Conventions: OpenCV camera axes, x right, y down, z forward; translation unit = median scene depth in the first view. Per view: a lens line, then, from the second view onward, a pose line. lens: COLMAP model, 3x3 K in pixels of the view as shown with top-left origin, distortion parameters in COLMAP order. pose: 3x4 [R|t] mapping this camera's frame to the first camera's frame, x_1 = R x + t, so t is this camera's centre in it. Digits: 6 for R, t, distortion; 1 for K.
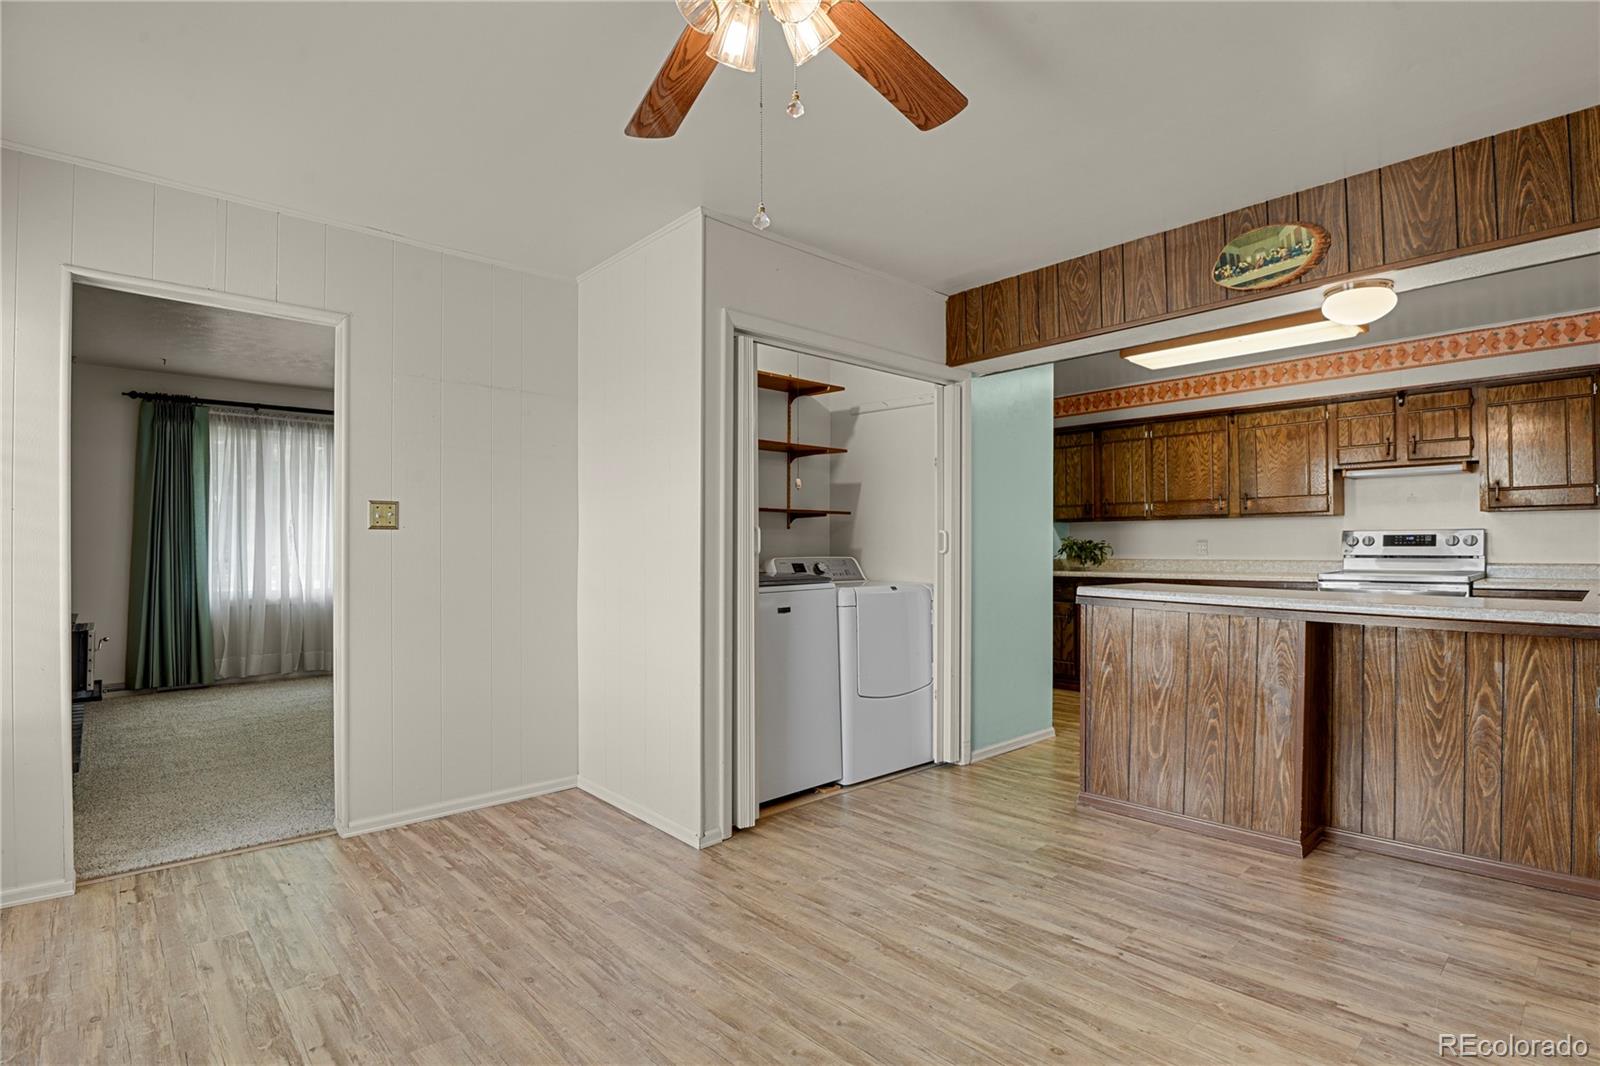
lens RADIAL K [[781.2, 0, 802.8], [0, 781.2, 538.9], [0, 0, 1]] dist [-0.025642, -0.003427]
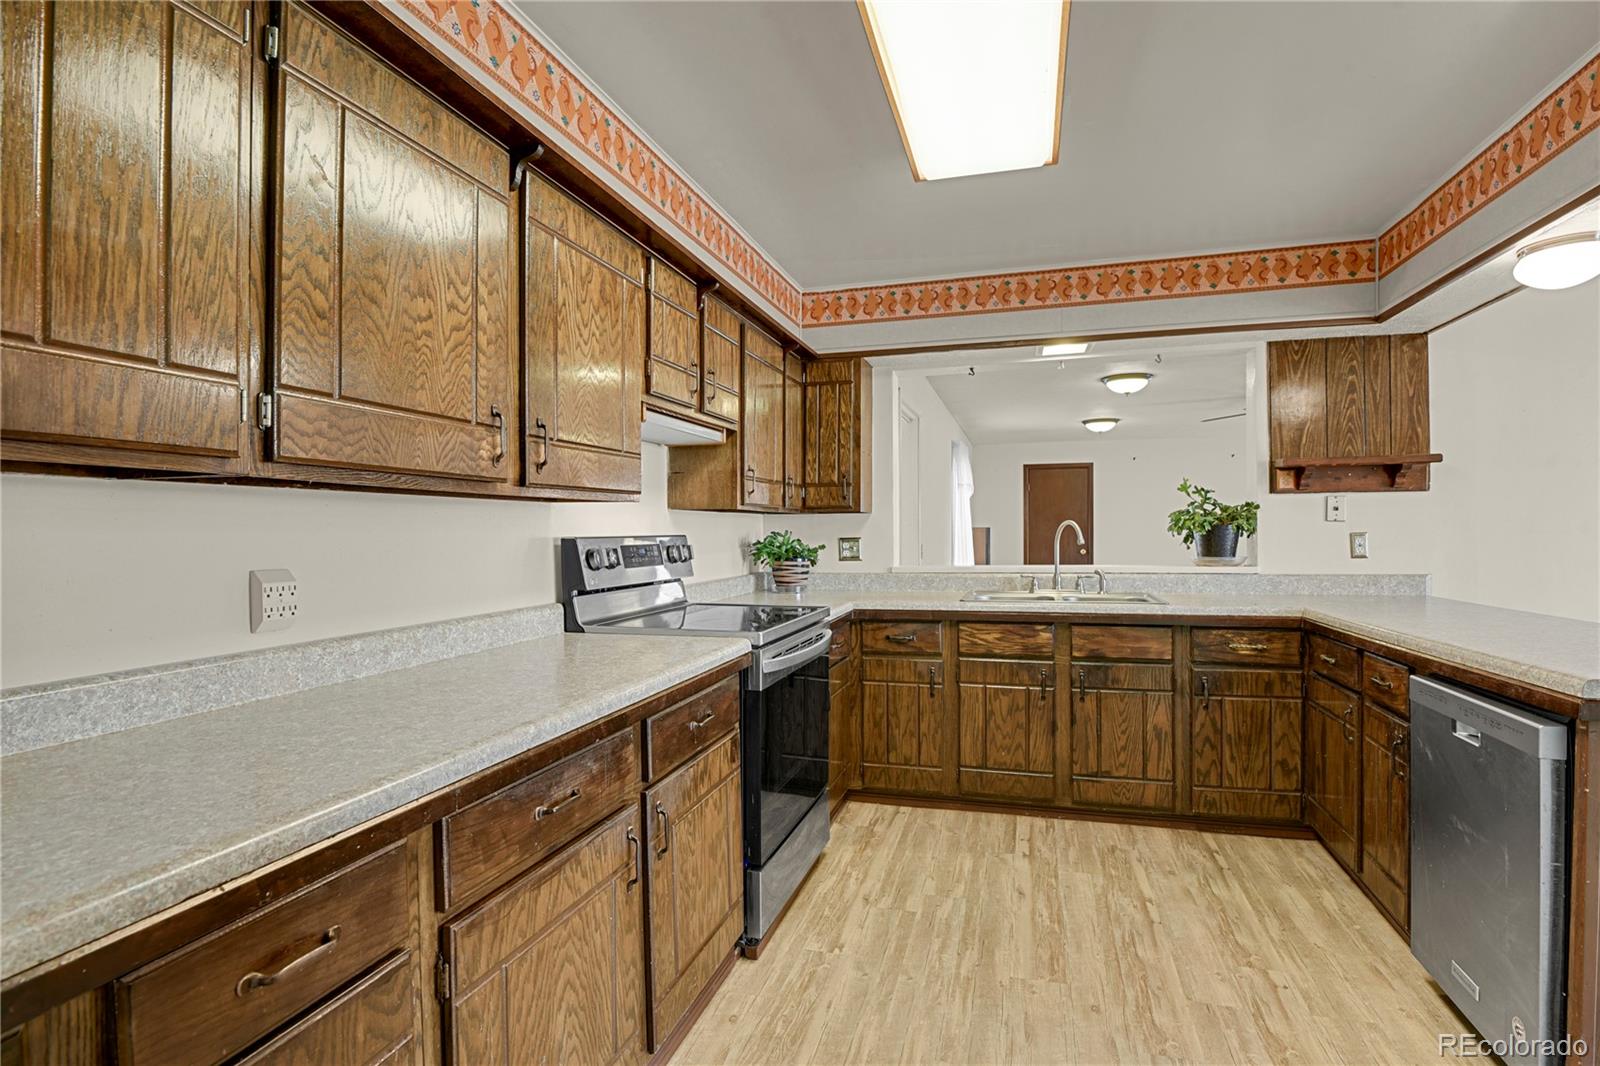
lens RADIAL K [[781.2, 0, 802.8], [0, 781.2, 538.9], [0, 0, 1]] dist [-0.025642, -0.003427]
pose [[-0.518595, -0.000841, 0.855019, 0.287392], [0.002462, 0.999994, 0.002477, -0.011796], [-0.855016, 0.003390, -0.518590, 1.325776]]
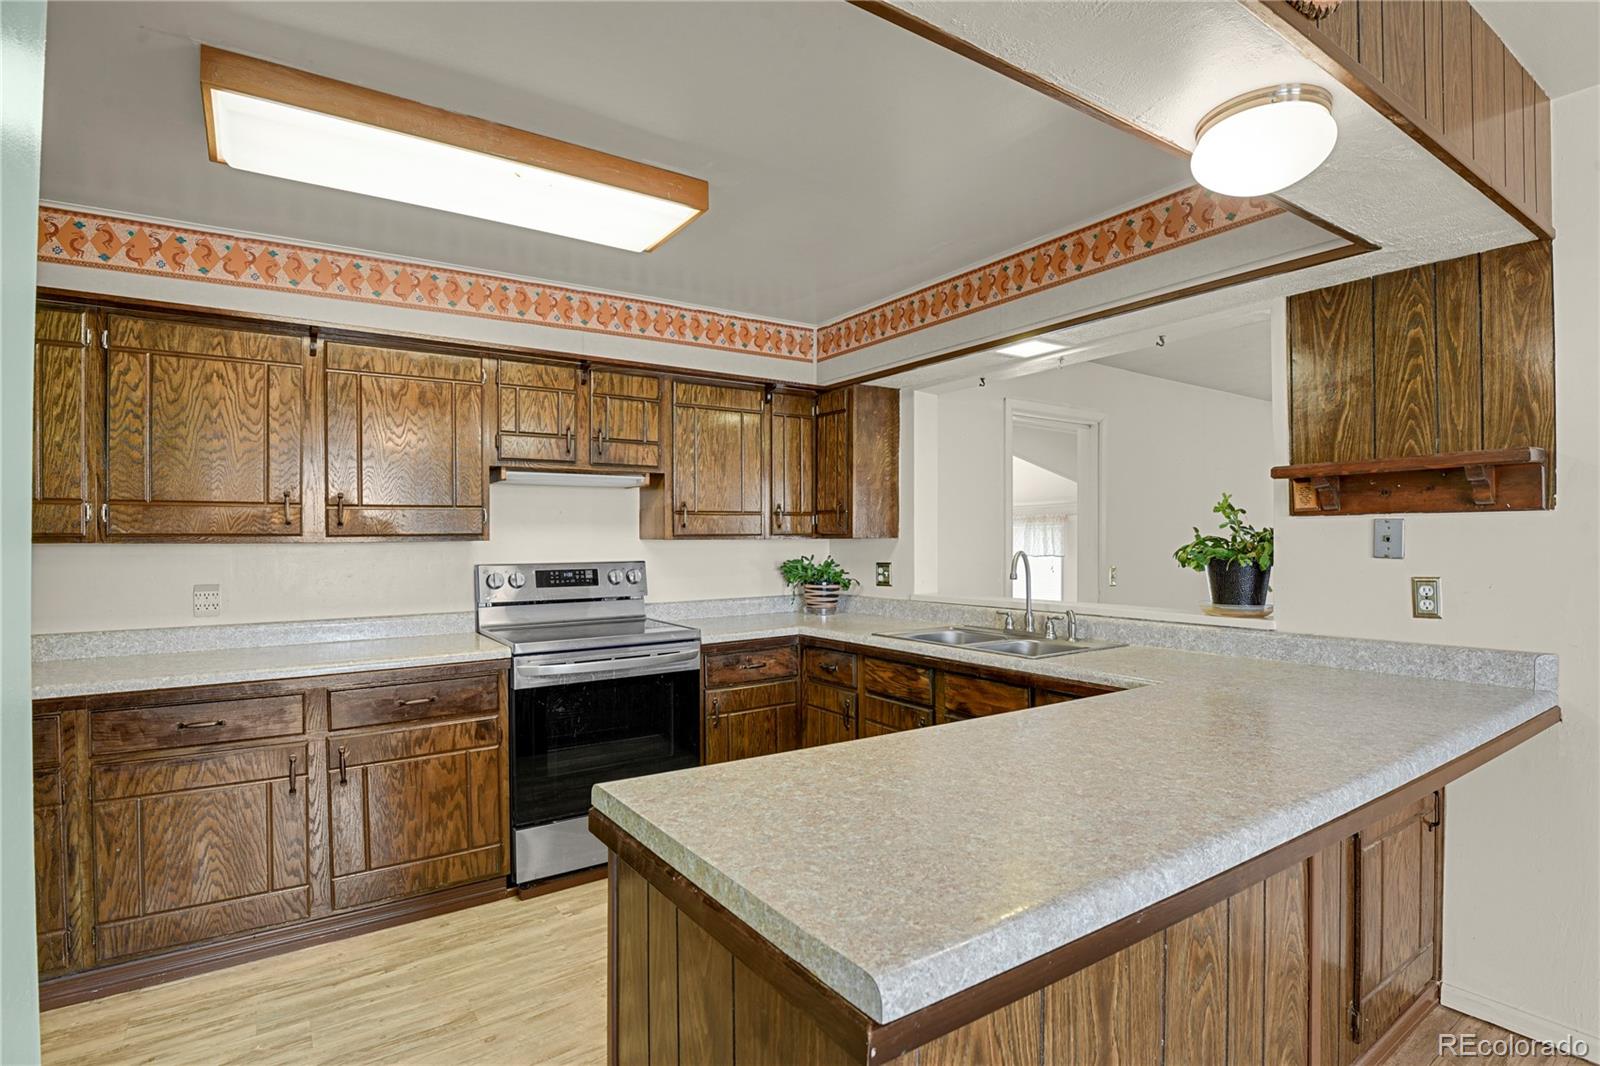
lens RADIAL K [[781.2, 0, 802.8], [0, 781.2, 538.9], [0, 0, 1]] dist [-0.025642, -0.003427]
pose [[0.135422, 0.002420, 0.990785, 0.126699], [-0.003385, 0.999992, -0.001980, -0.036697], [-0.990782, -0.003085, 0.135429, 0.769095]]
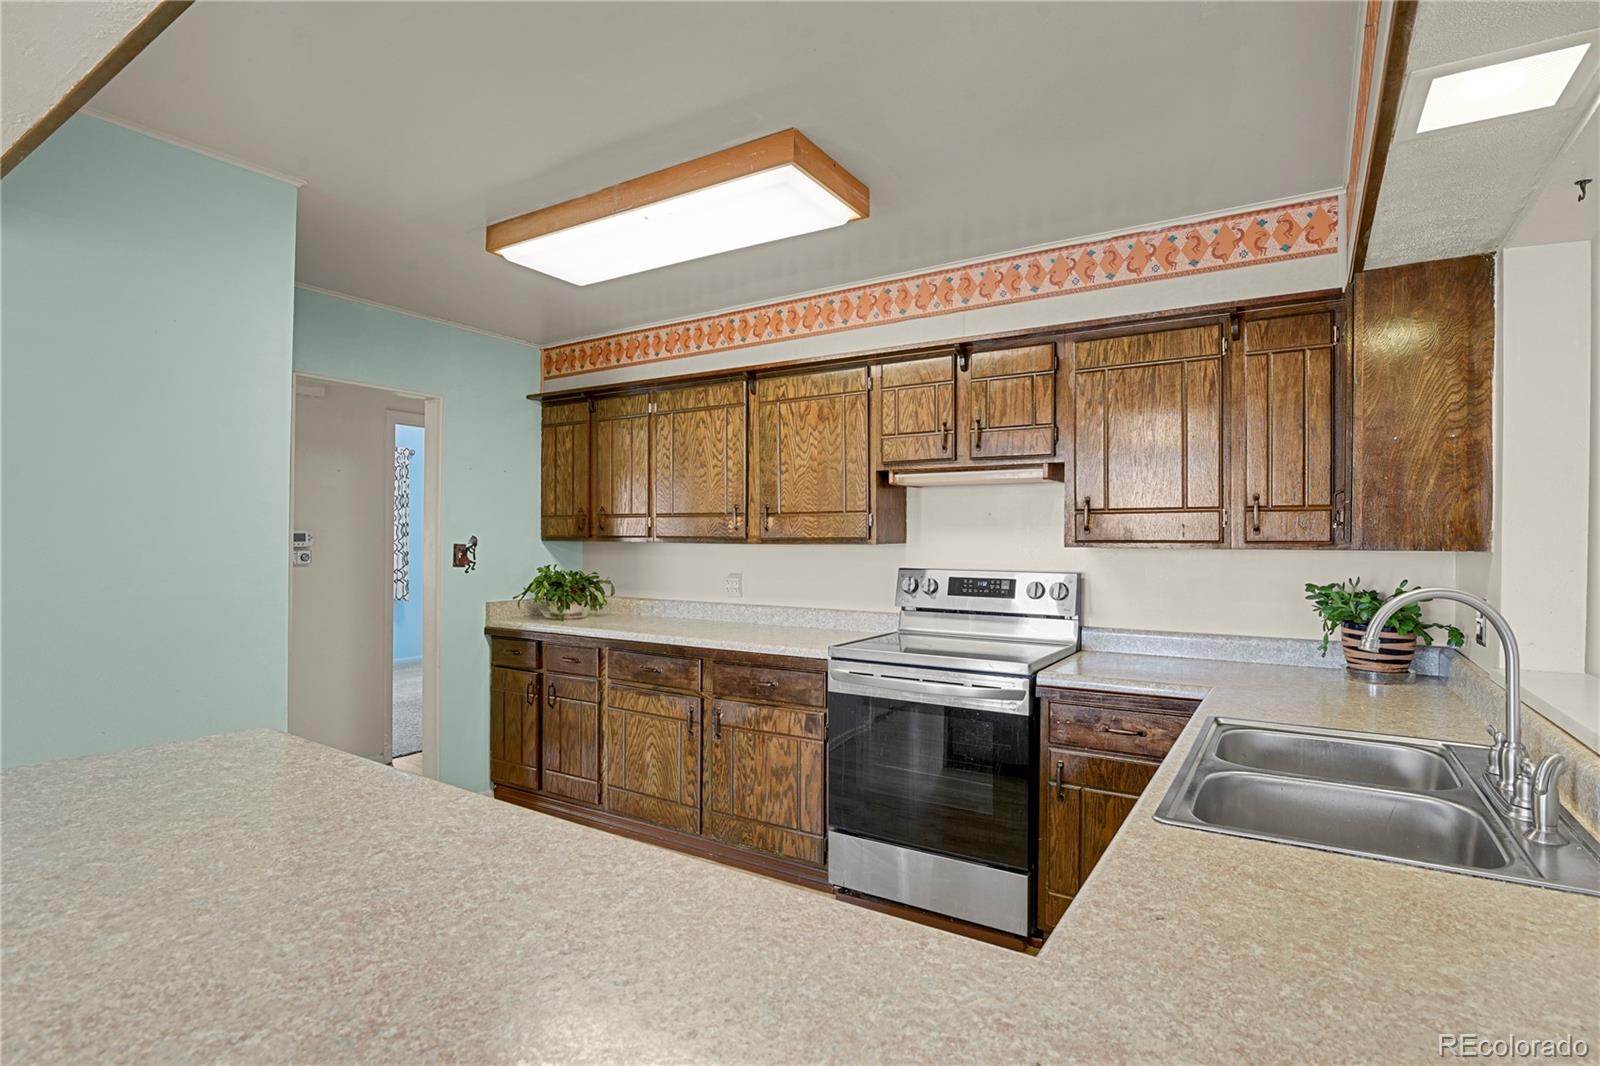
lens RADIAL K [[795.5, 0, 804.1], [0, 795.5, 541.4], [0, 0, 1]] dist [-0.029626, -0.000942]
pose [[0.964606, 0.009136, 0.263536, 0.532201], [-0.012208, 0.999875, 0.010025, -0.044995], [-0.263412, -0.012887, 0.964597, 0.456566]]
